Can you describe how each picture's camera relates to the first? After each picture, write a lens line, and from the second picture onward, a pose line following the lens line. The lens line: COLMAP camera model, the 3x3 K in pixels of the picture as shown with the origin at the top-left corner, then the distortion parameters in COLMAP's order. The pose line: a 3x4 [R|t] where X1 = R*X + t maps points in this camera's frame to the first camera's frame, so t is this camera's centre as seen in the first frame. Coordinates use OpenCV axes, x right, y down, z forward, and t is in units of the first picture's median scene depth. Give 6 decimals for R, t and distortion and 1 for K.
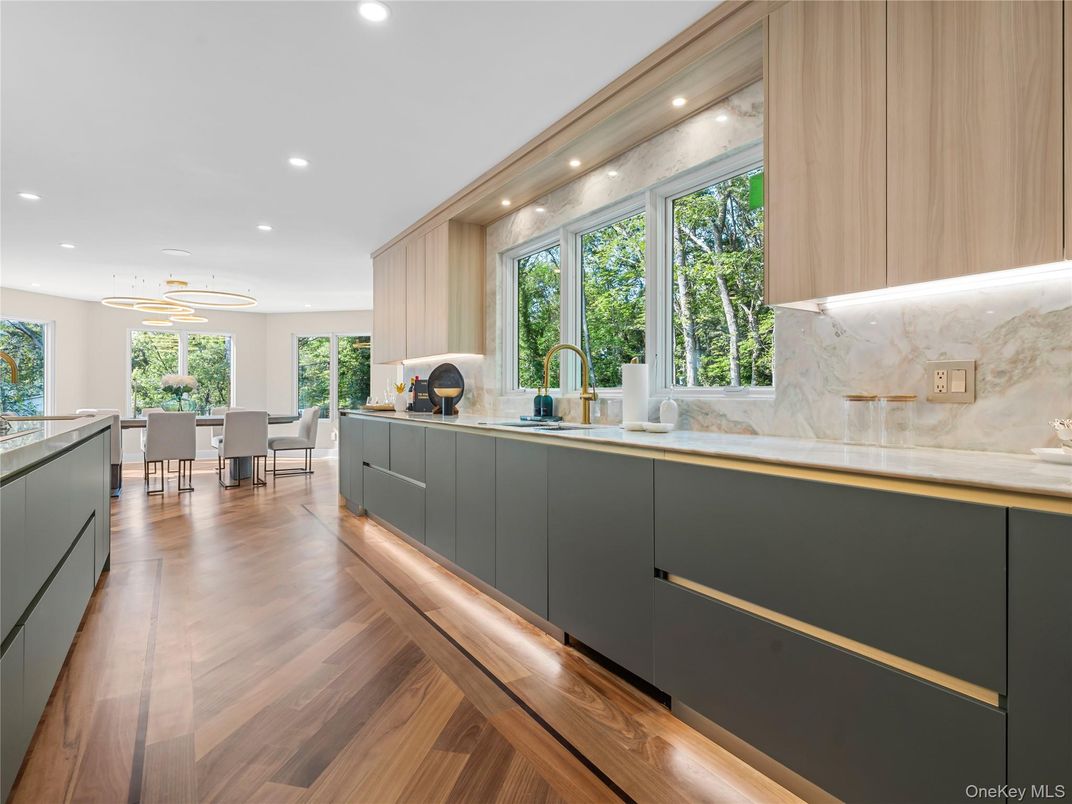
lens RADIAL K [[566.7, 0, 531.7], [0, 566.7, 392.3], [0, 0, 1]] dist [0.001325, -0.000691]
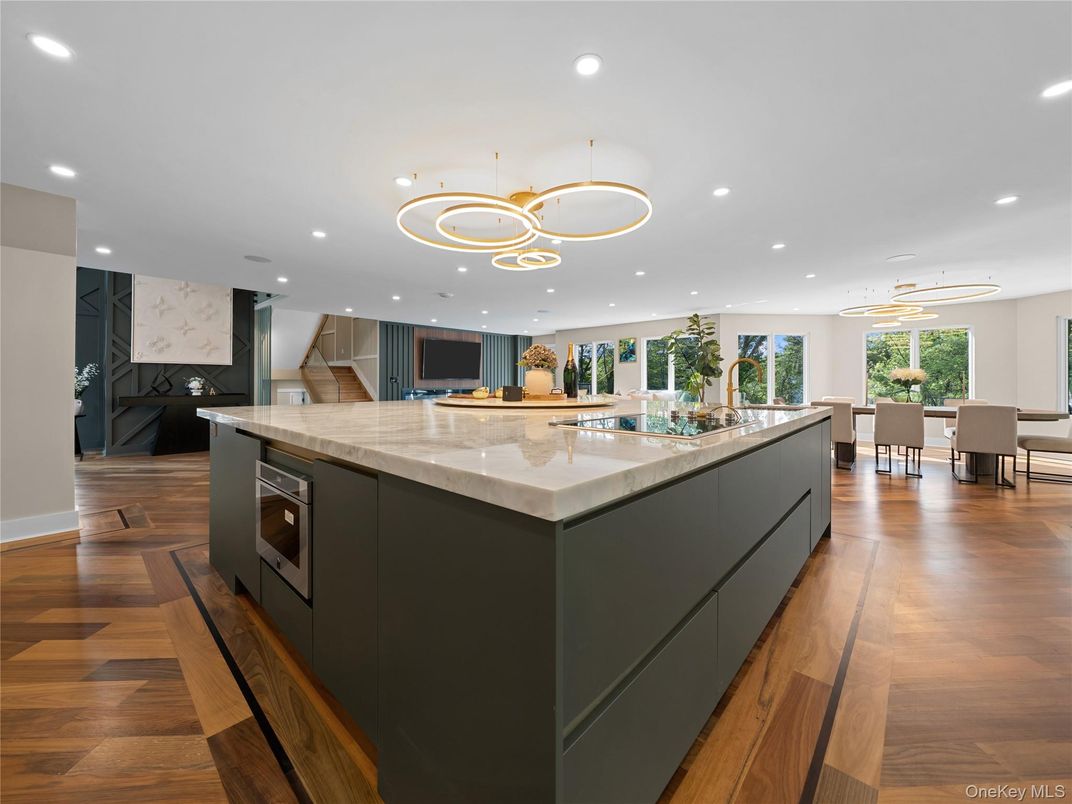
lens RADIAL K [[419.1, 0, 538.7], [0, 419.1, 379.5], [0, 0, 1]] dist [-0.000683, -0.000287]
pose [[0.271401, -0.005084, -0.962453, -0.052152], [0.002369, 0.999987, -0.004615, -0.013311], [0.962463, -0.001027, 0.271410, 0.145630]]
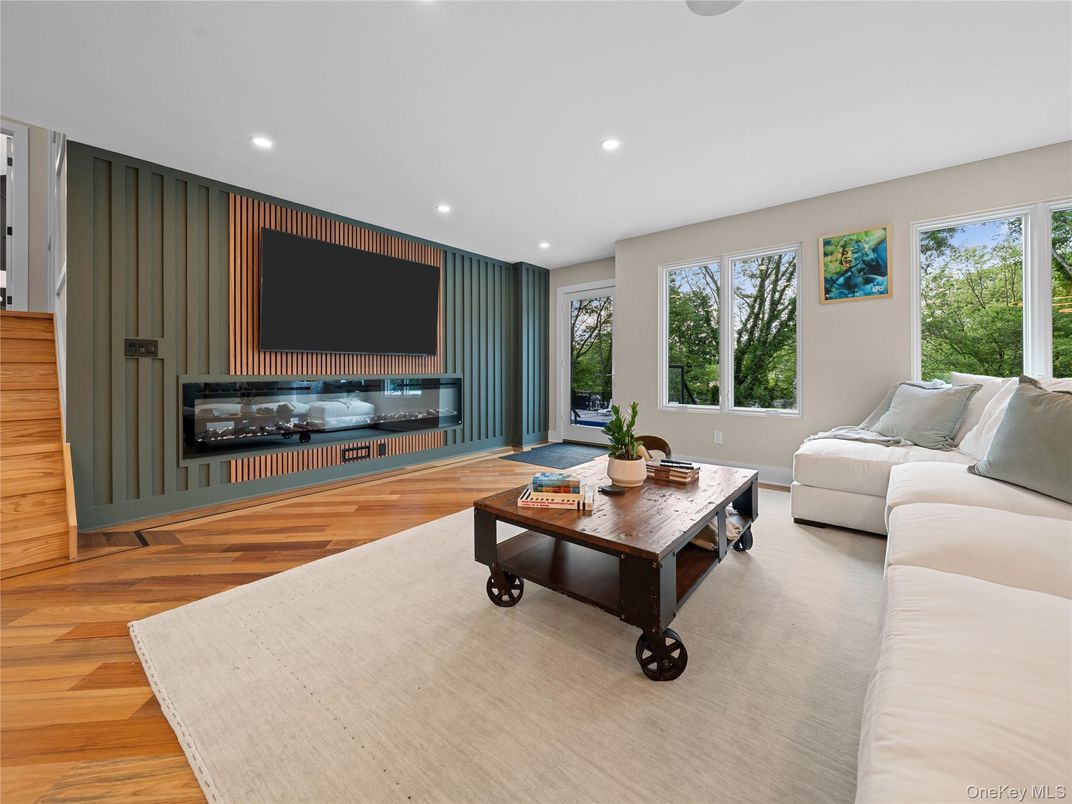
lens RADIAL K [[419.1, 0, 538.7], [0, 419.1, 379.5], [0, 0, 1]] dist [-0.000683, -0.000287]
pose [[0.327458, 0.013236, -0.944773, -1.758285], [0.008914, 0.999814, 0.017097, 0.022854], [0.944824, -0.014020, 0.327279, 0.426028]]
